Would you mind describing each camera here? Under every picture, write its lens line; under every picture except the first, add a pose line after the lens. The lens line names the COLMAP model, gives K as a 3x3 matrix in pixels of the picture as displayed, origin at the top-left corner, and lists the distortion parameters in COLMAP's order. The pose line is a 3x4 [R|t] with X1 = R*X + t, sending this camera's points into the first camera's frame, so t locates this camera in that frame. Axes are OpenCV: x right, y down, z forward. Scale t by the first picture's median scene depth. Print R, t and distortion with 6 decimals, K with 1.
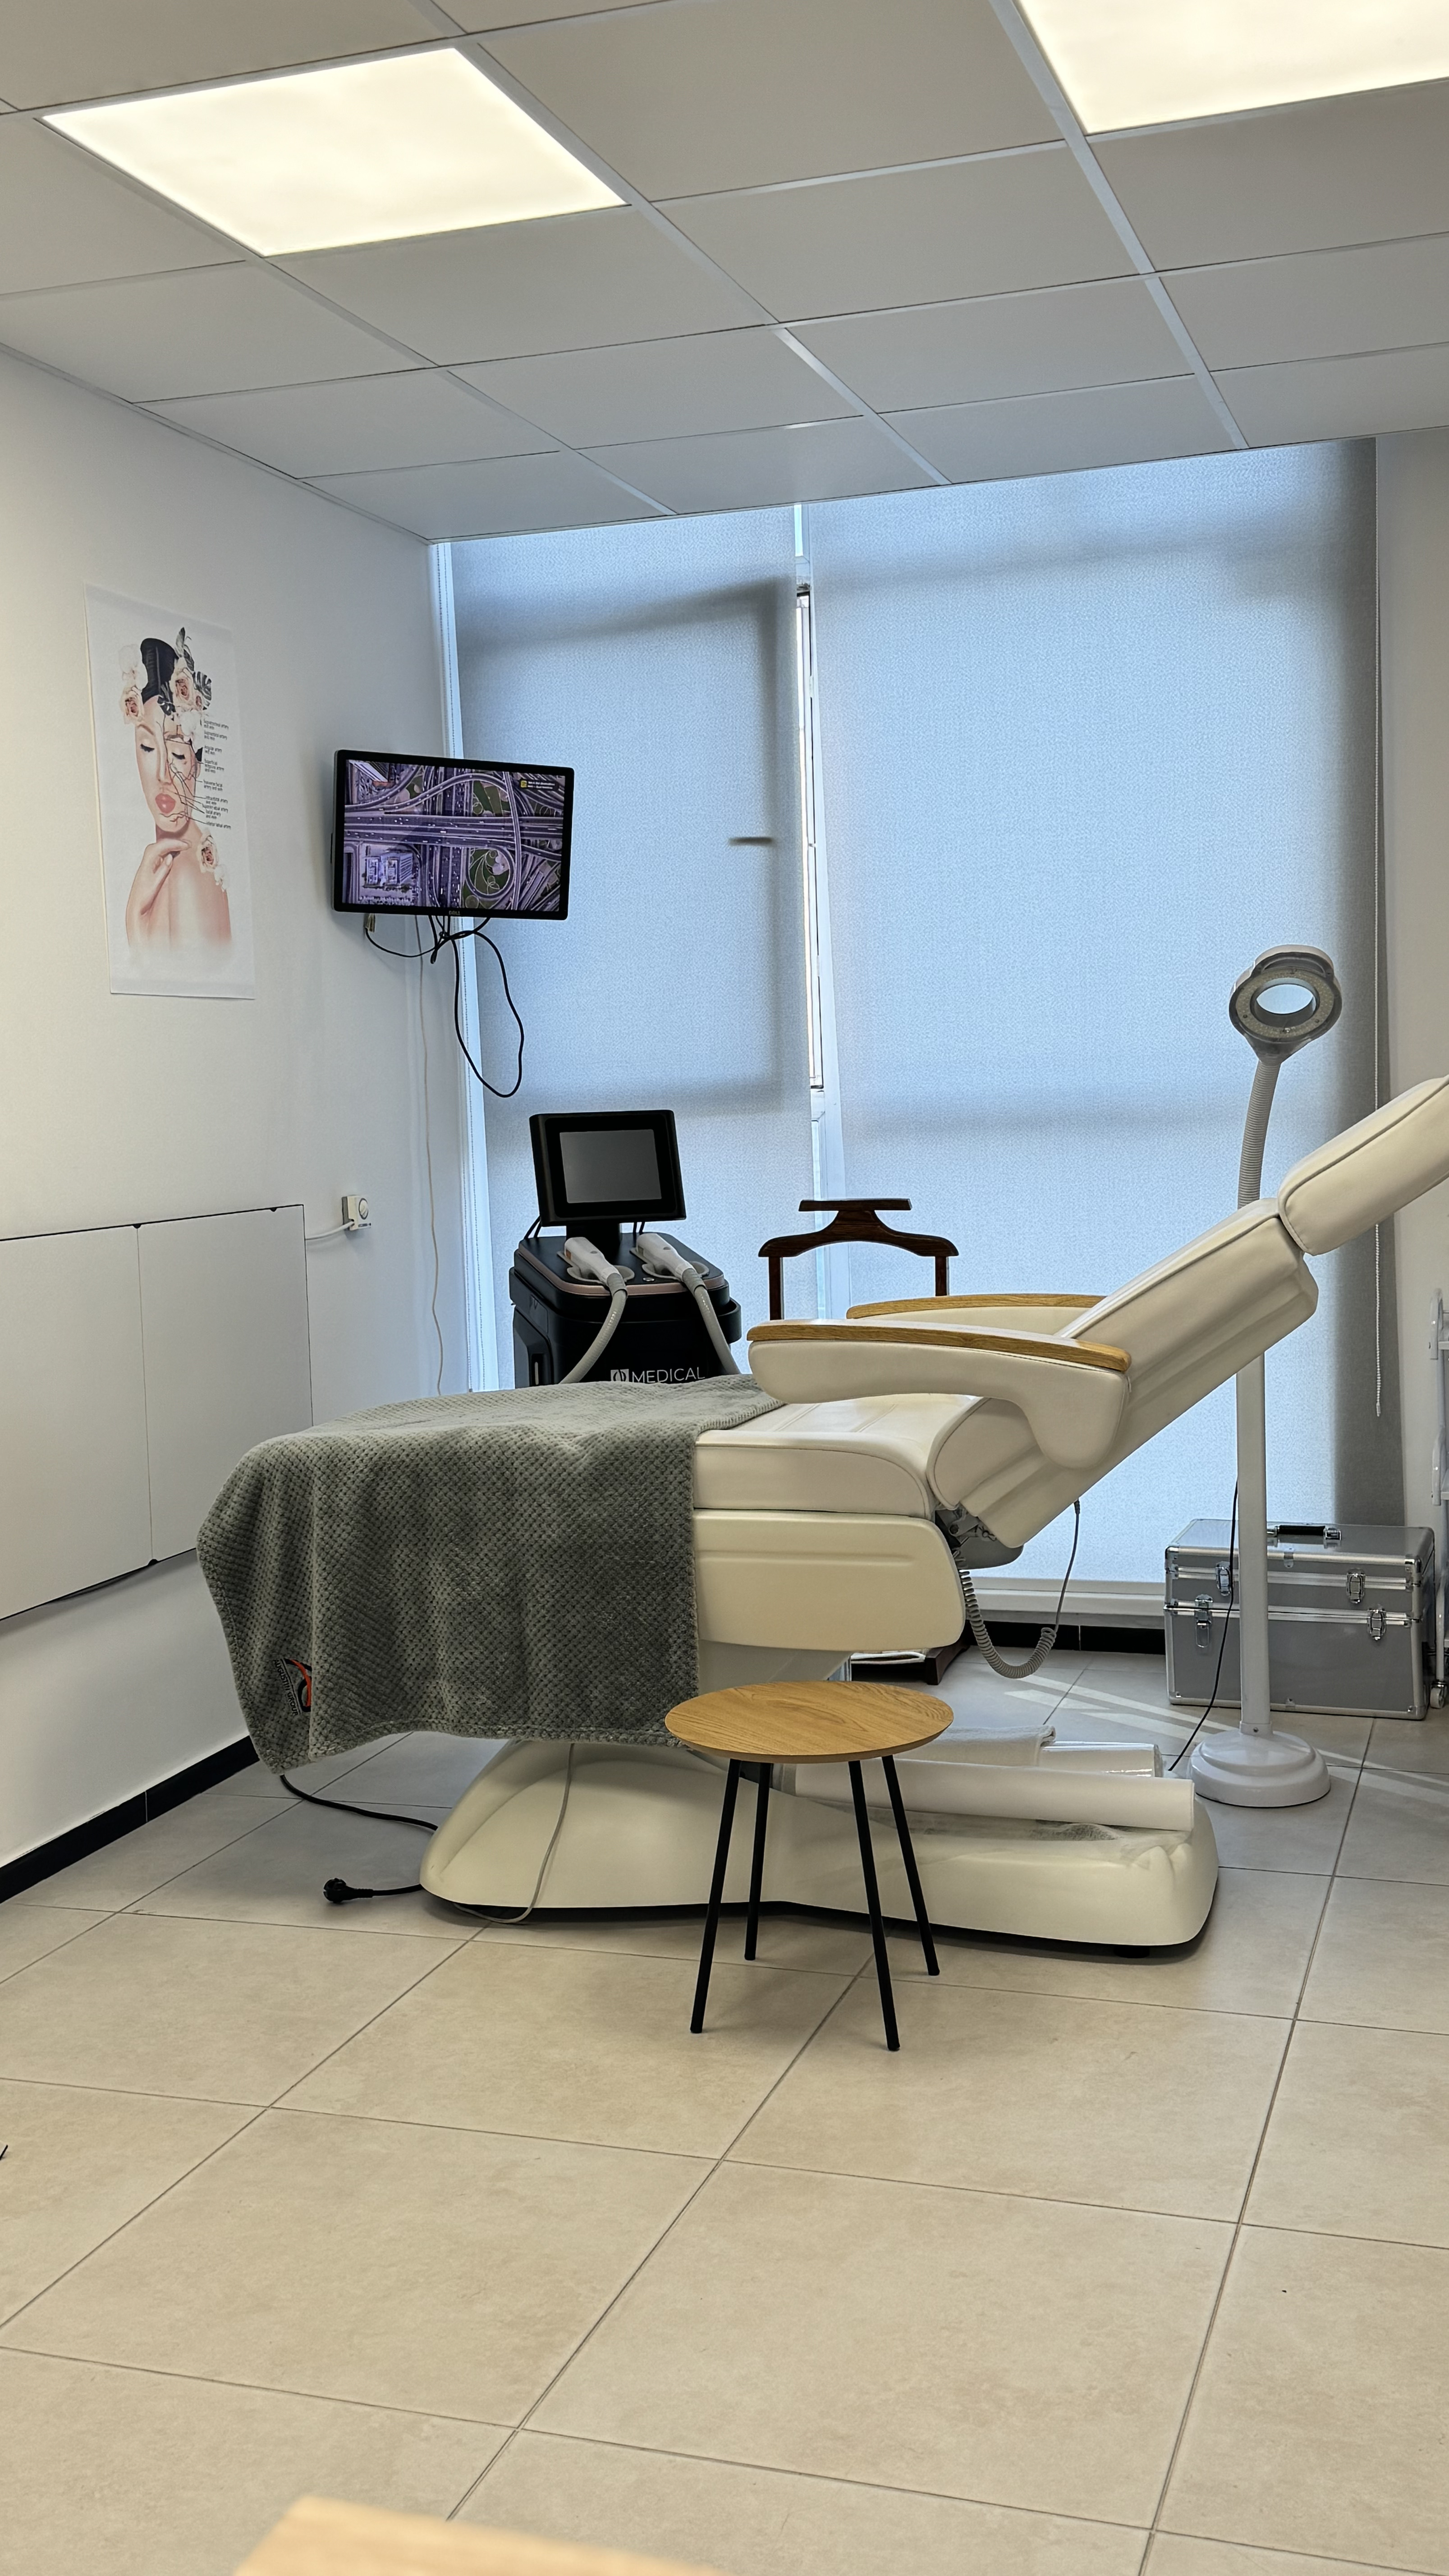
lens RADIAL K [[2464.7, 0, 715.5], [0, 2464.7, 1282.1], [0, 0, 1]] dist [0.214588, -0.474228]
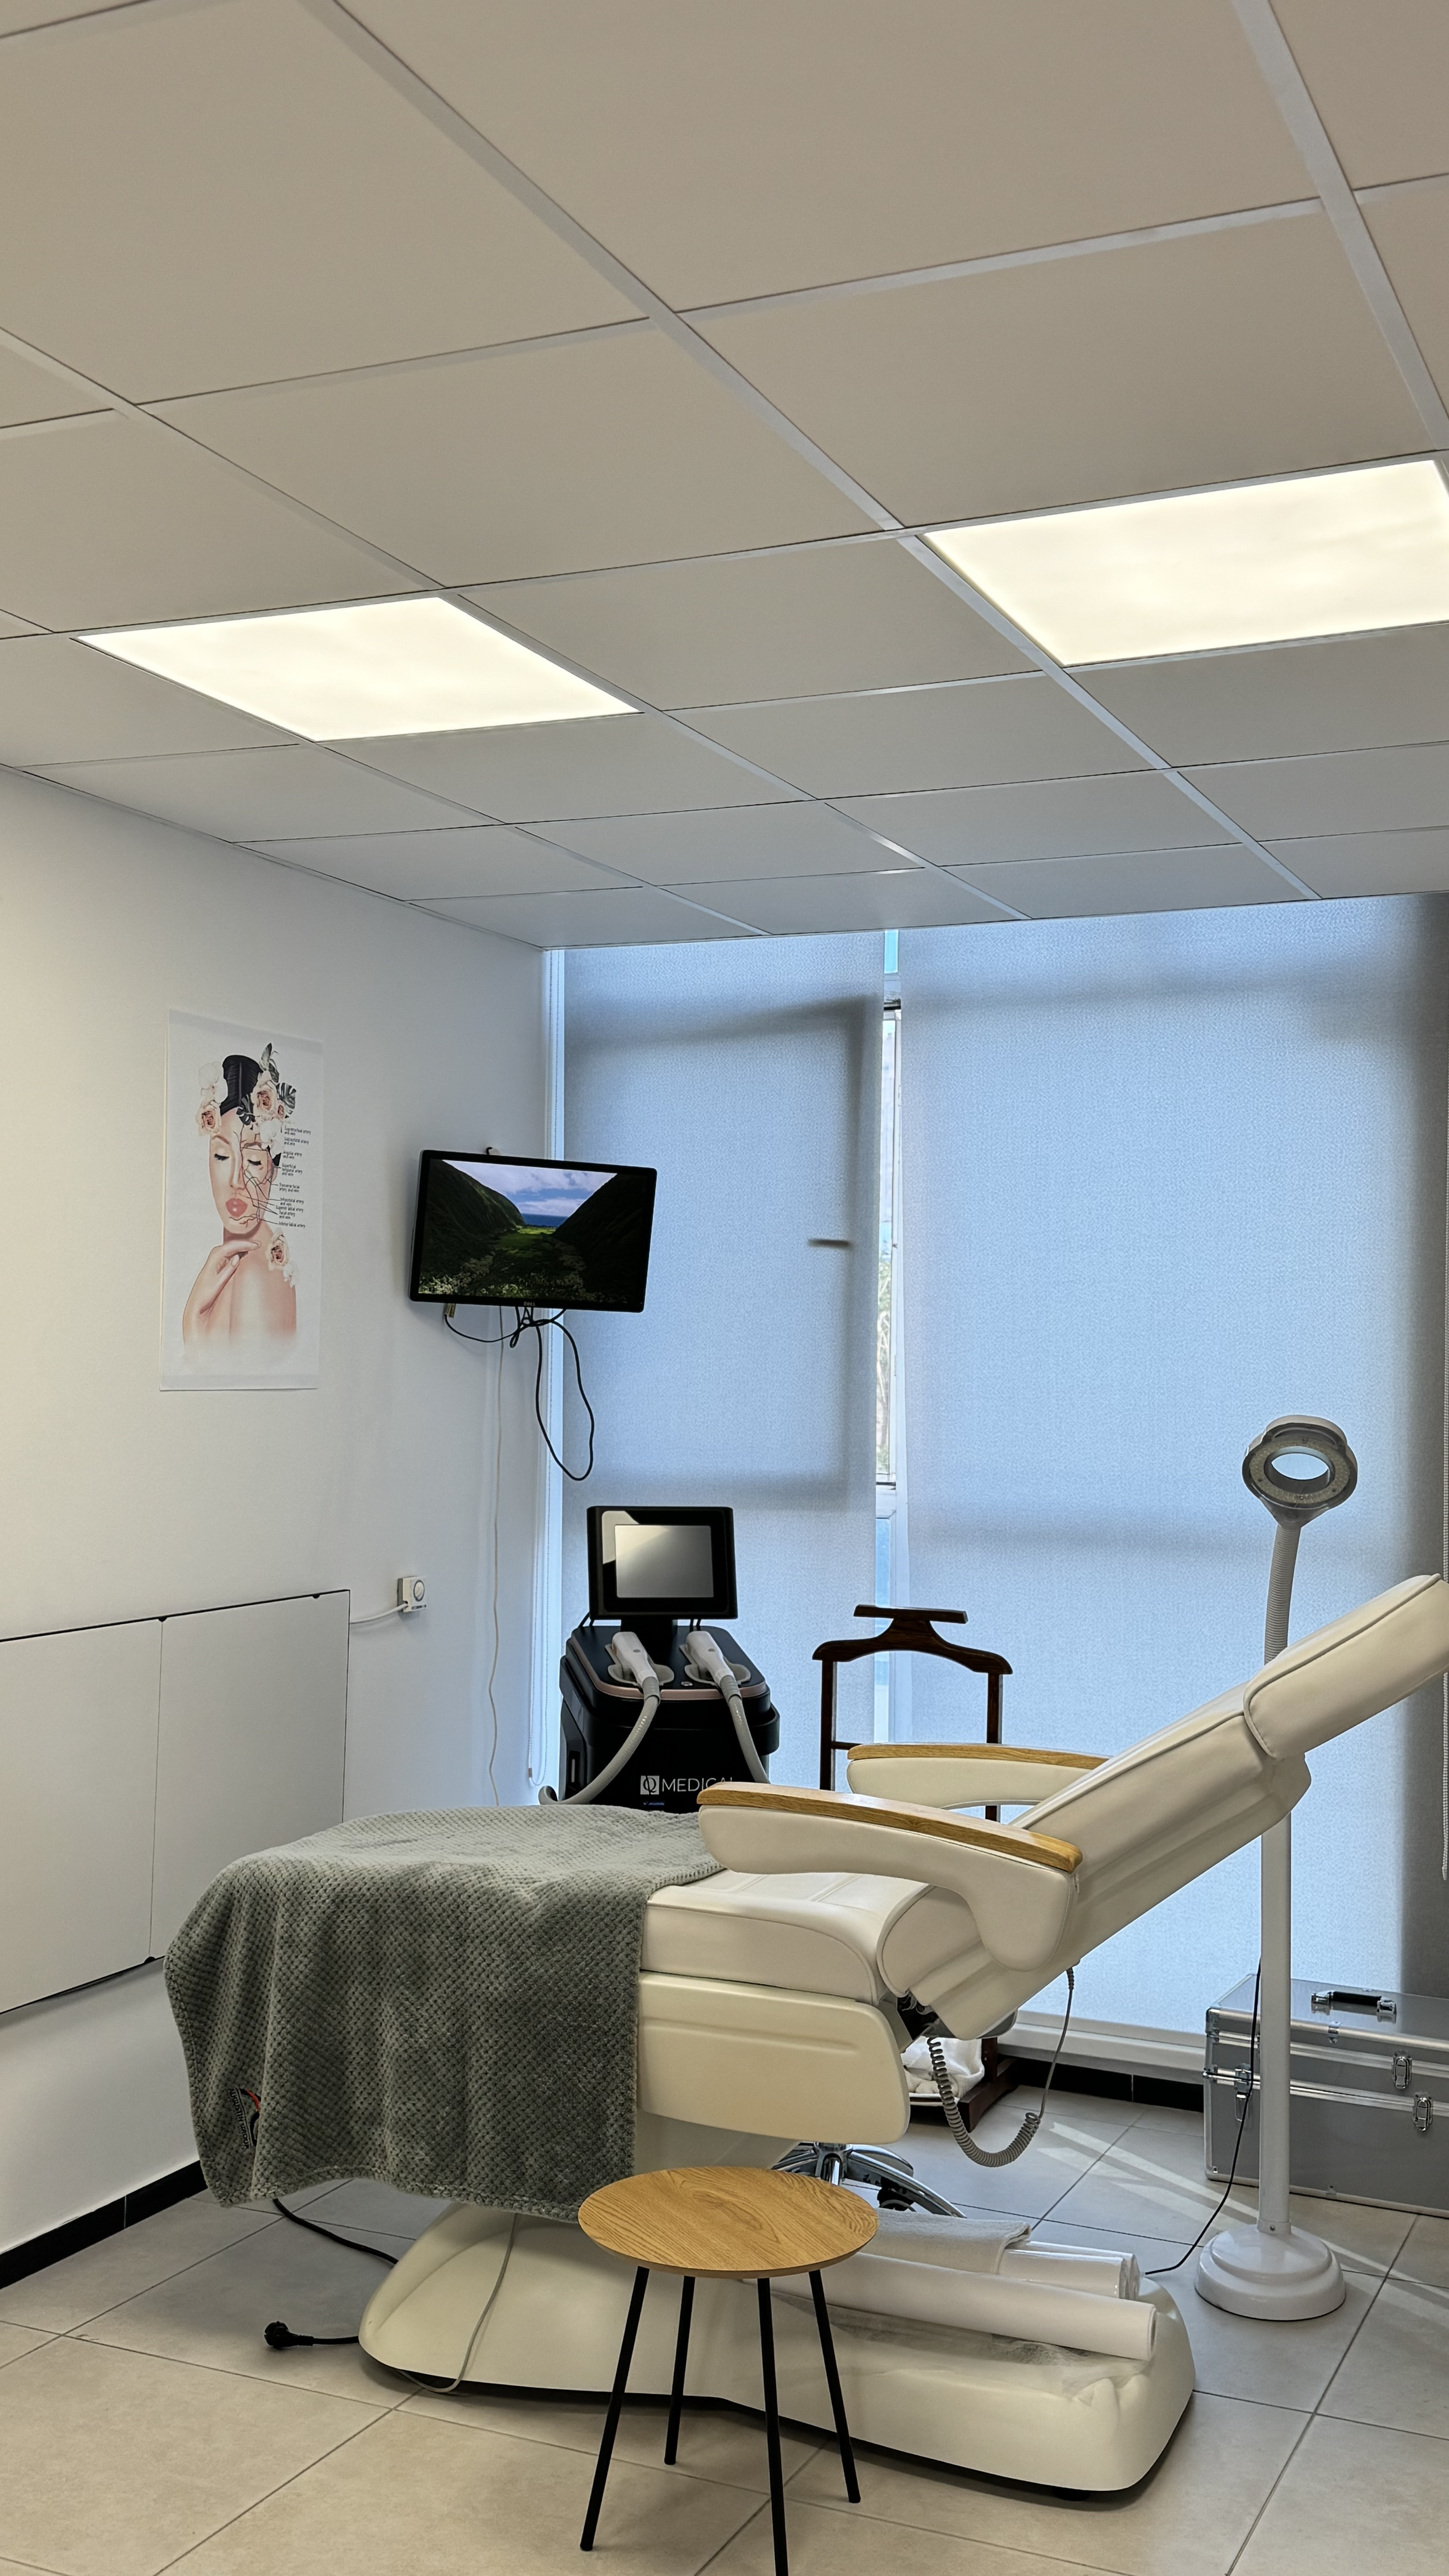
lens RADIAL K [[2464.7, 0, 715.5], [0, 2464.7, 1282.1], [0, 0, 1]] dist [0.214588, -0.474228]
pose [[0.993327, 0.046580, -0.105511, 0.099330], [-0.058090, 0.992366, -0.108787, -0.064900], [0.099639, 0.114190, 0.988450, -0.003677]]
